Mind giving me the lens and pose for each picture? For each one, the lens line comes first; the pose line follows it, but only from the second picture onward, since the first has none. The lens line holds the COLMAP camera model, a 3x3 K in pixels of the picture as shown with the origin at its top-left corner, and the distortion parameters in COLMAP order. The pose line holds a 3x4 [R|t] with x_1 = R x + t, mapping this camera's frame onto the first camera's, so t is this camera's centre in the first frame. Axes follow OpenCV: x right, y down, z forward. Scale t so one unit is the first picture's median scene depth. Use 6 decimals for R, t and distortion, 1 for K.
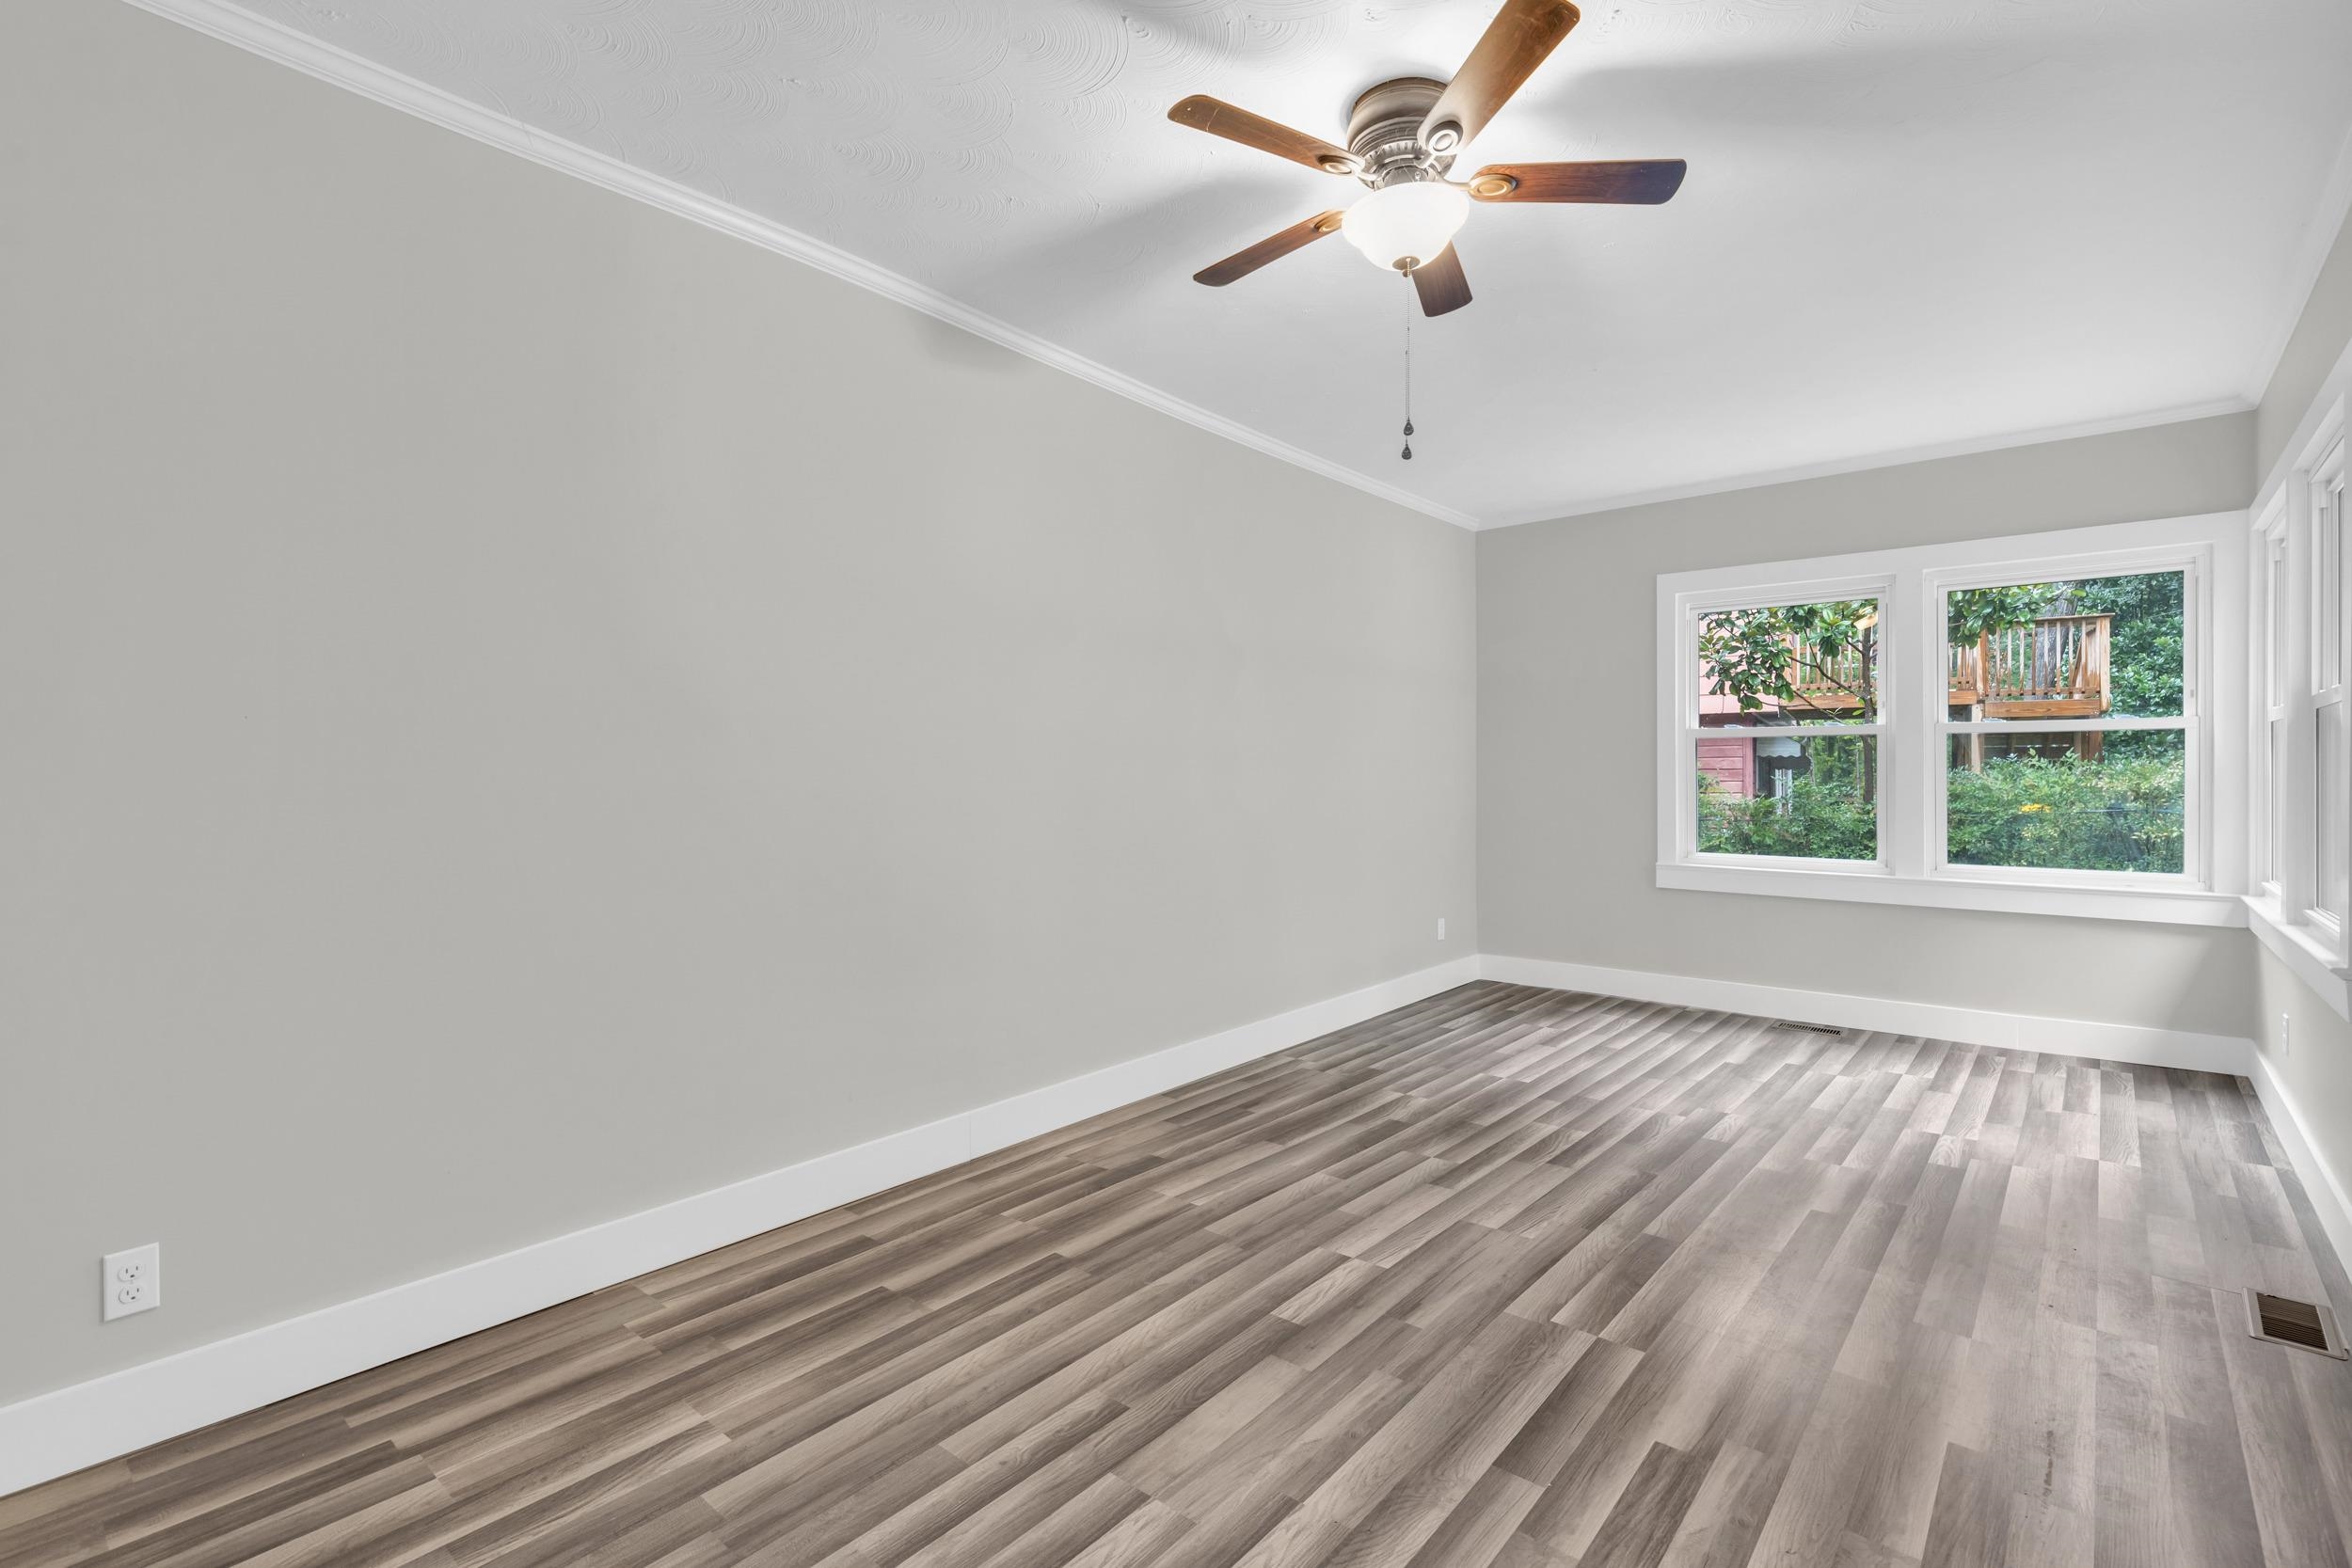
lens RADIAL K [[1068.7, 0, 1197.7], [0, 1068.7, 779.3], [0, 0, 1]] dist [0.002693, -0.000133]
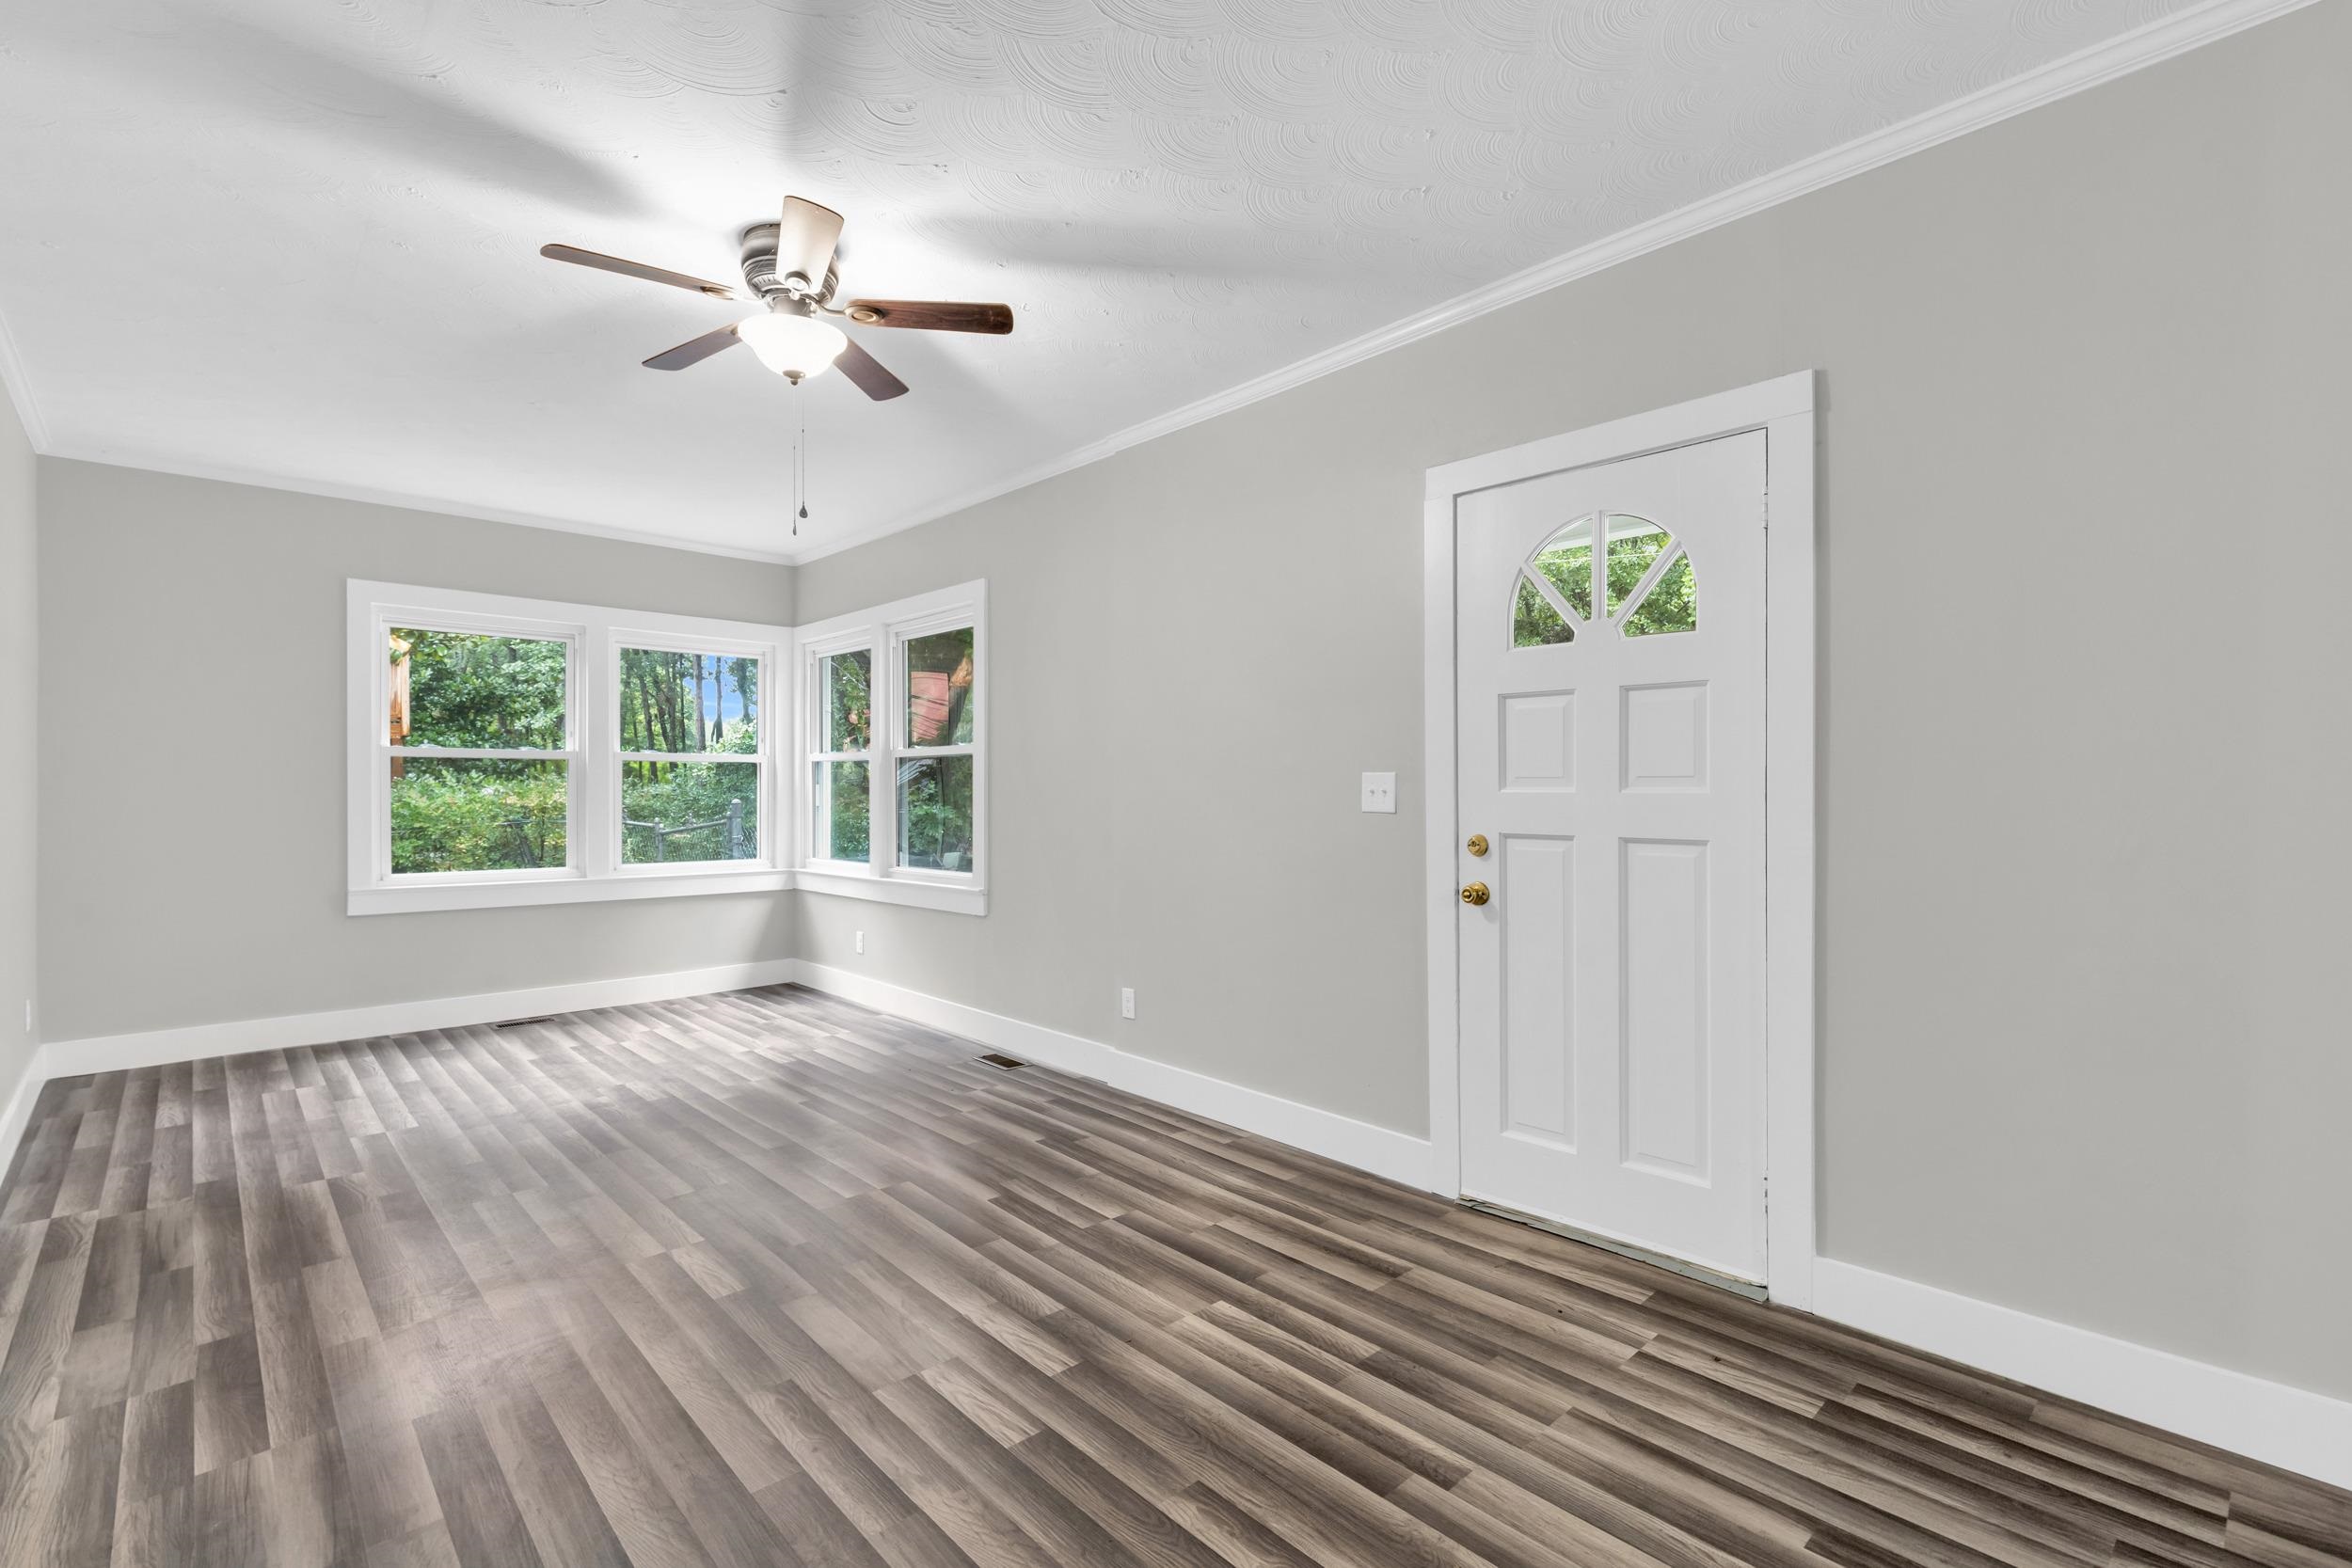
lens RADIAL K [[1062.3, 0, 1182.0], [0, 1062.3, 792.4], [0, 0, 1]] dist [0.000884, 0.000313]
pose [[0.119727, 0.000368, 0.992807, -0.740580], [0.005514, 0.999984, -0.001036, -0.001333], [-0.992791, 0.005599, 0.119723, 0.325257]]
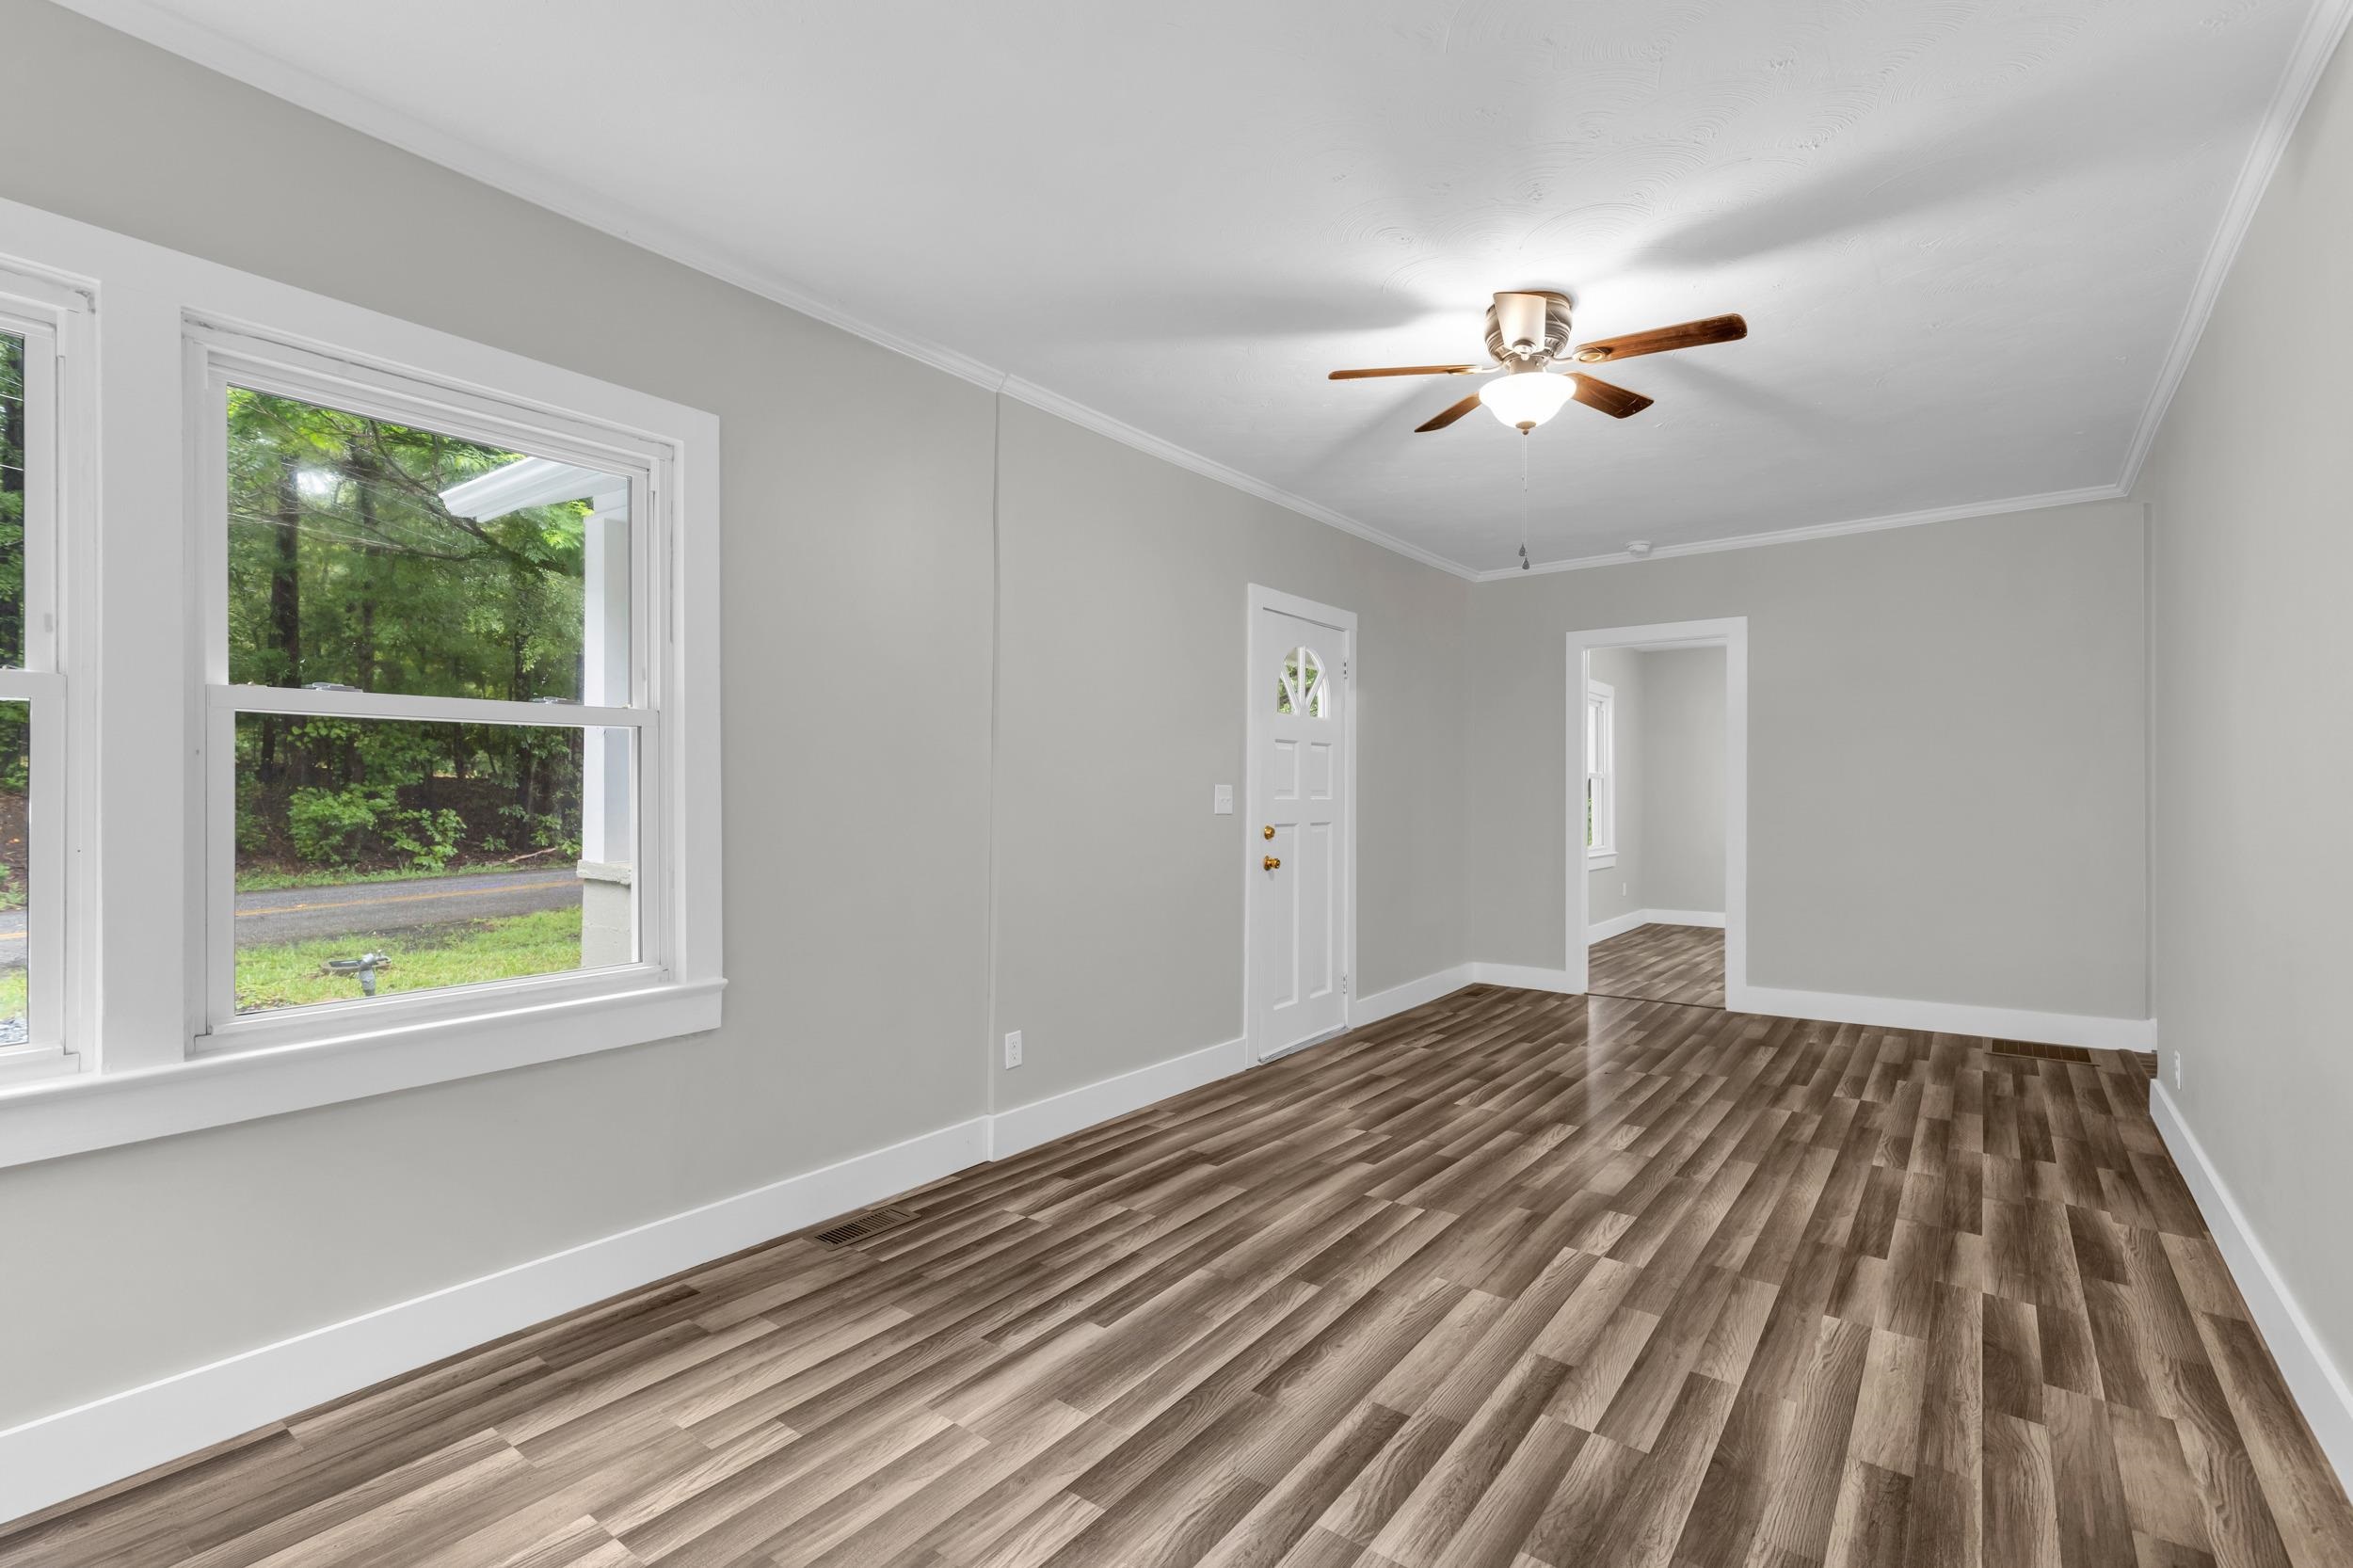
lens RADIAL K [[1062.9, 0, 1182.5], [0, 1062.9, 792.4], [0, 0, 1]] dist [0.000884, 0.000313]
pose [[-0.998560, 0.002301, -0.053598, 0.548740], [0.002160, 0.999994, 0.002686, -0.017275], [0.053604, 0.002567, -0.998559, 1.803938]]
